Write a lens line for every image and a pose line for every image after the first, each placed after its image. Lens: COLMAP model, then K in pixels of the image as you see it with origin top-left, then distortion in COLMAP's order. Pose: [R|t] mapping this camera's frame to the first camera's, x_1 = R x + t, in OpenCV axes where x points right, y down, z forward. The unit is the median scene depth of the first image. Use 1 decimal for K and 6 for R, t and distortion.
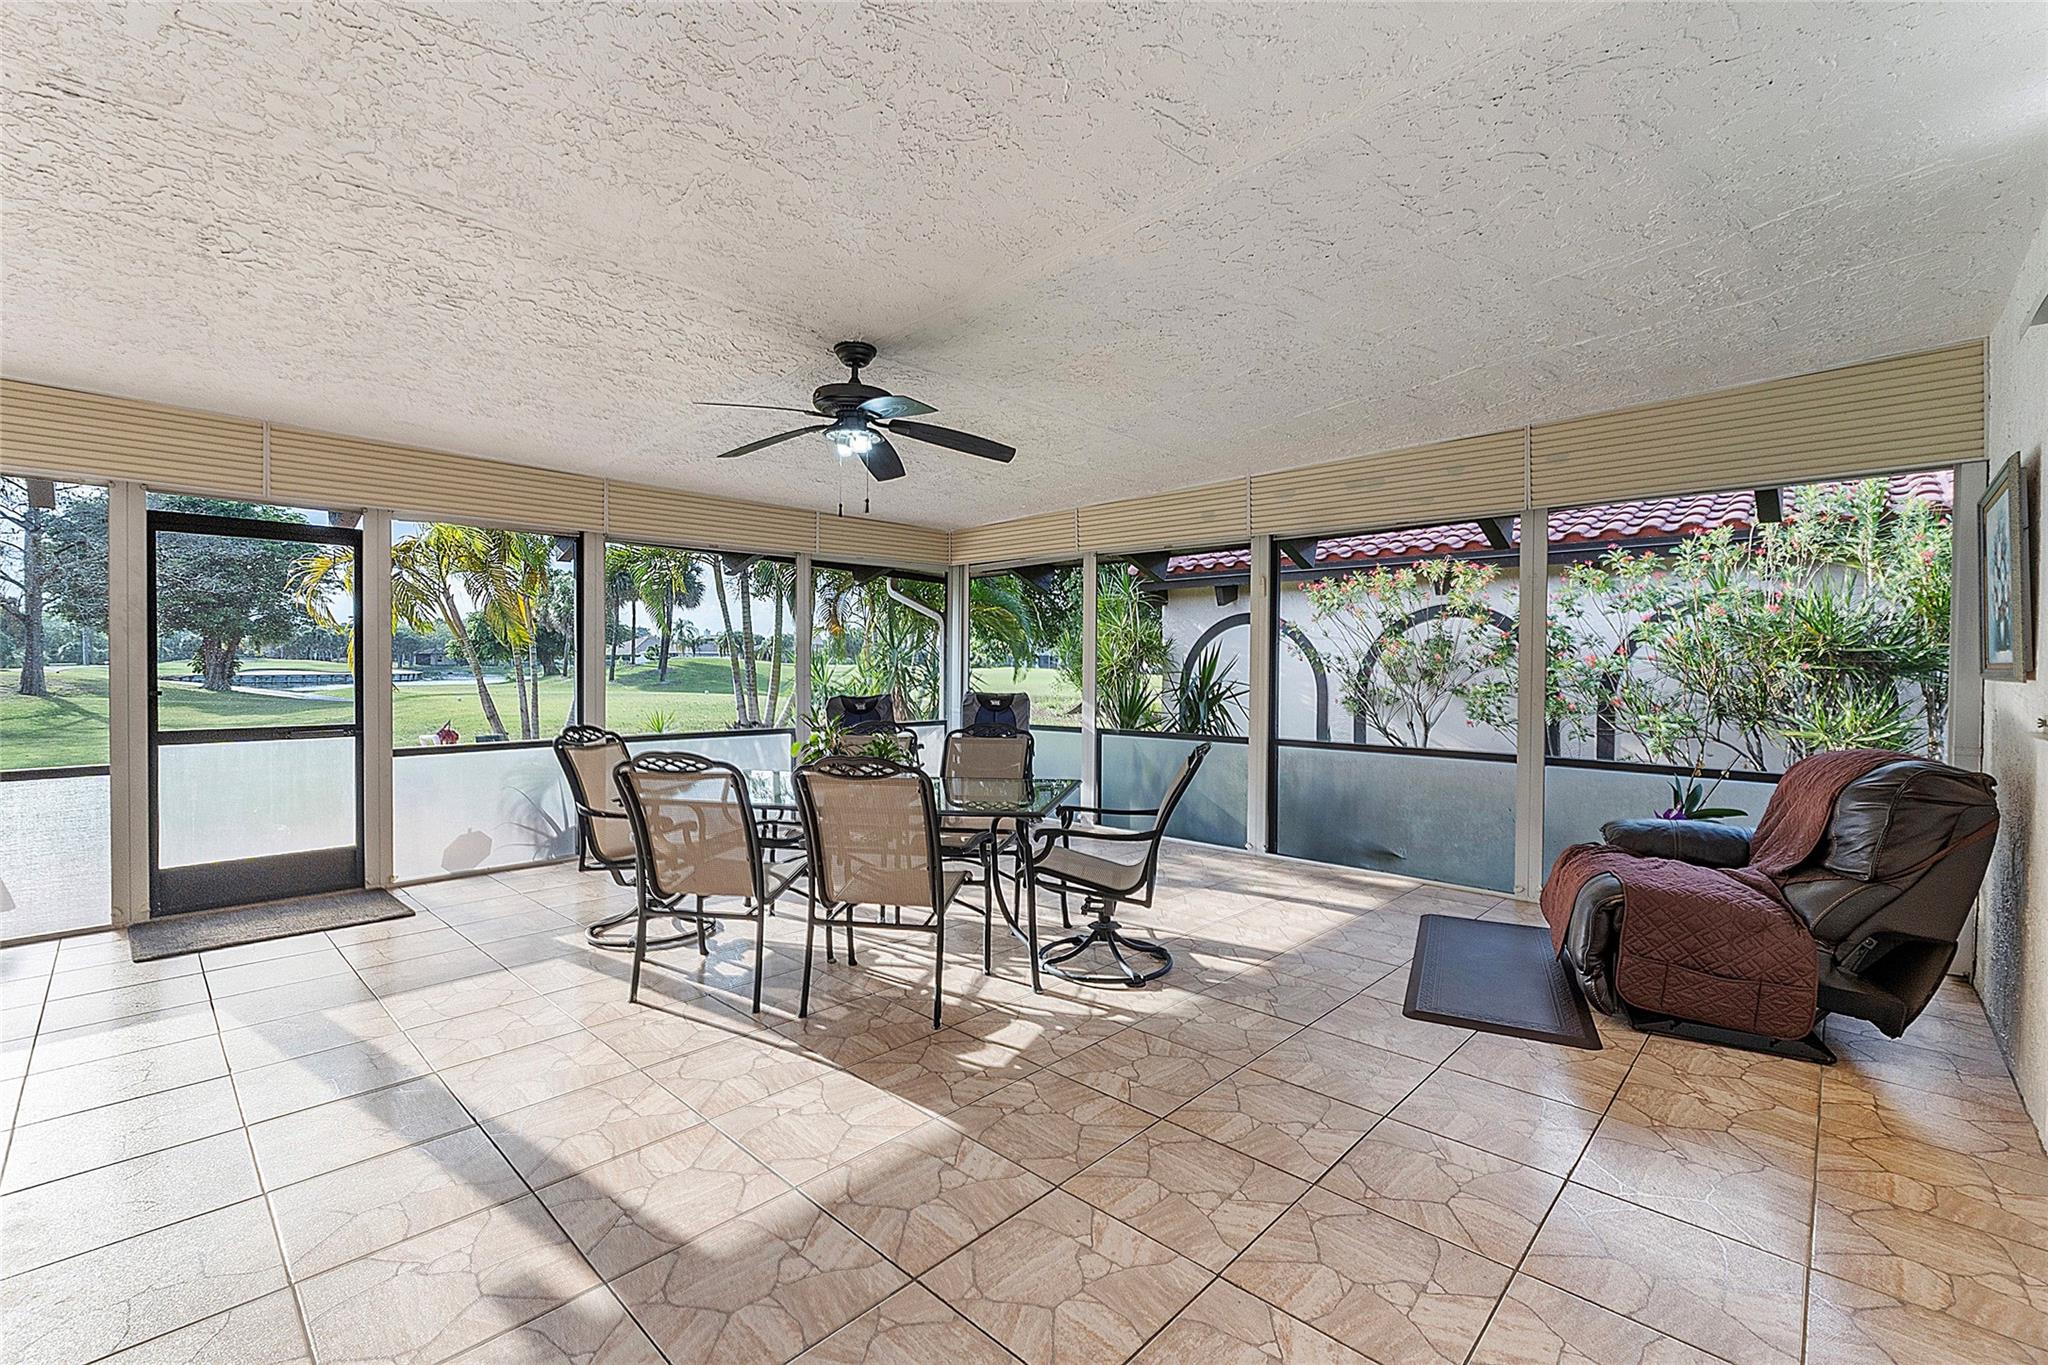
lens RADIAL K [[869.7, 0, 1024.9], [0, 869.7, 672.1], [0, 0, 1]] dist [-0.003269, -0.000539]
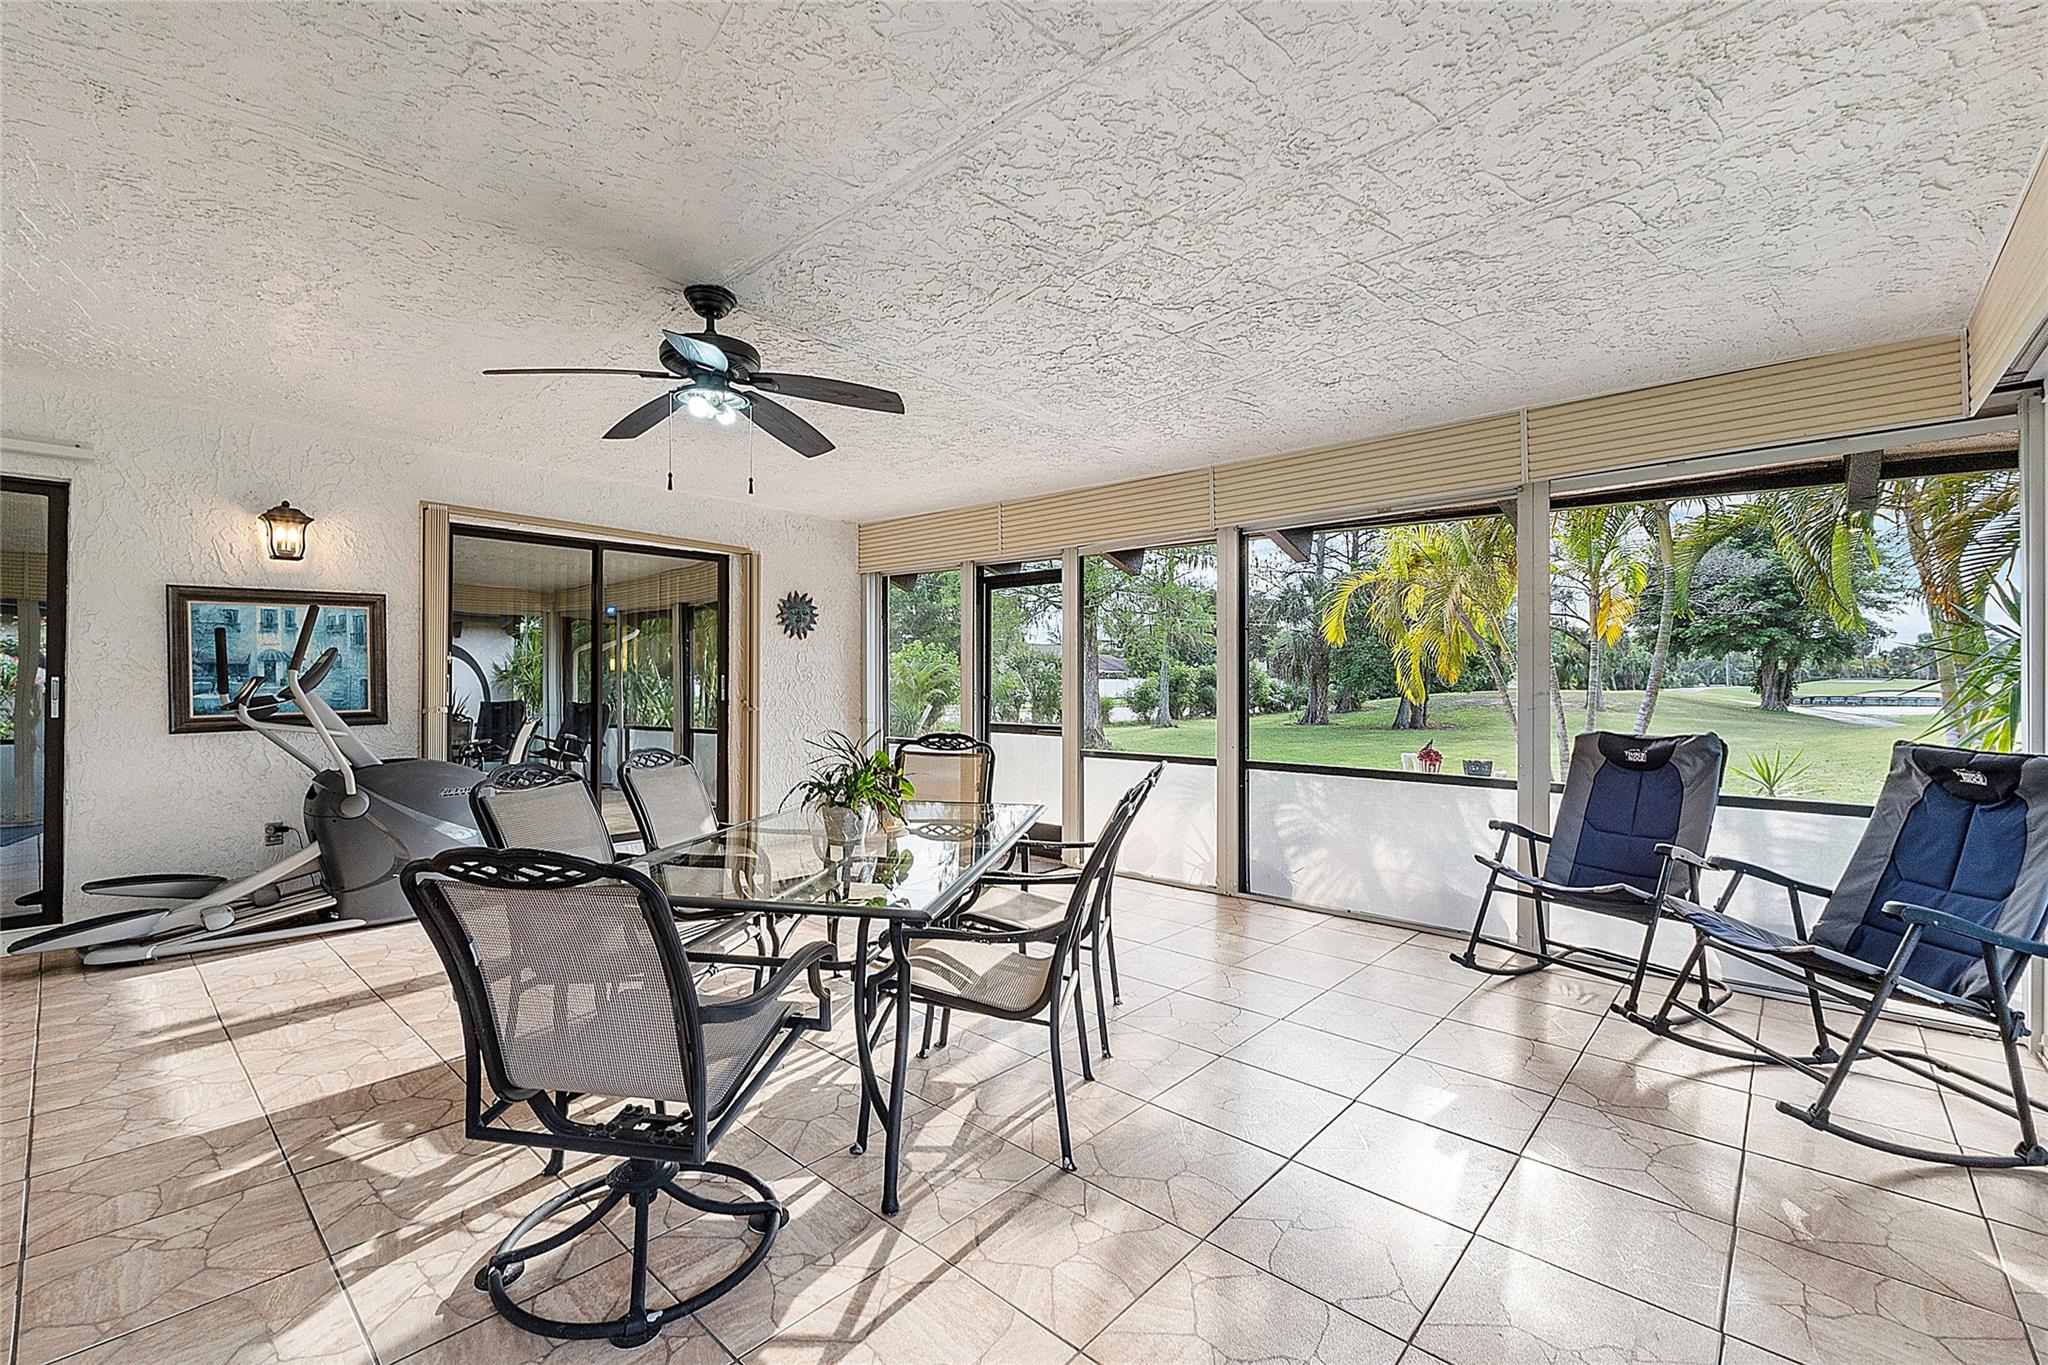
lens RADIAL K [[872.8, 0, 1022.7], [0, 872.8, 680.0], [0, 0, 1]] dist [-0.000269, -0.000660]
pose [[0.005331, -0.006995, -0.999961, 0.635456], [-0.007509, 0.999947, -0.007035, 0.003194], [0.999958, 0.007546, 0.005278, 1.286945]]
